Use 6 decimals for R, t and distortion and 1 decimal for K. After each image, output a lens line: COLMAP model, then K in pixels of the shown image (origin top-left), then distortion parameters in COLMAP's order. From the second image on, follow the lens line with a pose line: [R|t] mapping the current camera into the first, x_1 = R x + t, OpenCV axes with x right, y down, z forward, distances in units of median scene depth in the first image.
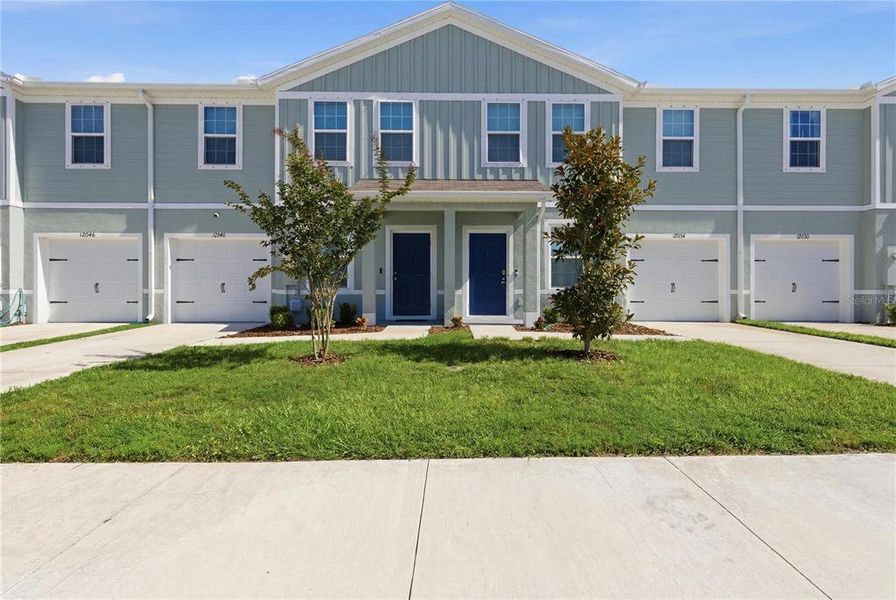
lens RADIAL K [[409.5, 0, 457.4], [0, 409.5, 288.9], [0, 0, 1]] dist [-0.000574, 0.000078]
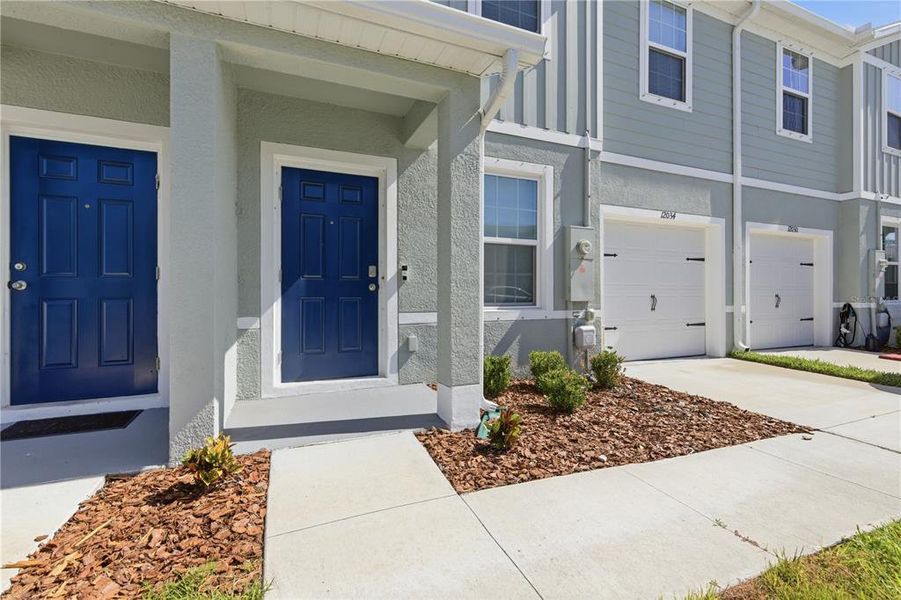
lens RADIAL K [[405.8, 0, 455.5], [0, 405.8, 294.3], [0, 0, 1]] dist [0.000464, 0.000272]
pose [[0.921648, -0.001824, 0.388023, 0.030600], [-0.002218, 0.999948, 0.009968, -0.021505], [-0.388021, -0.010047, 0.921596, 0.579244]]
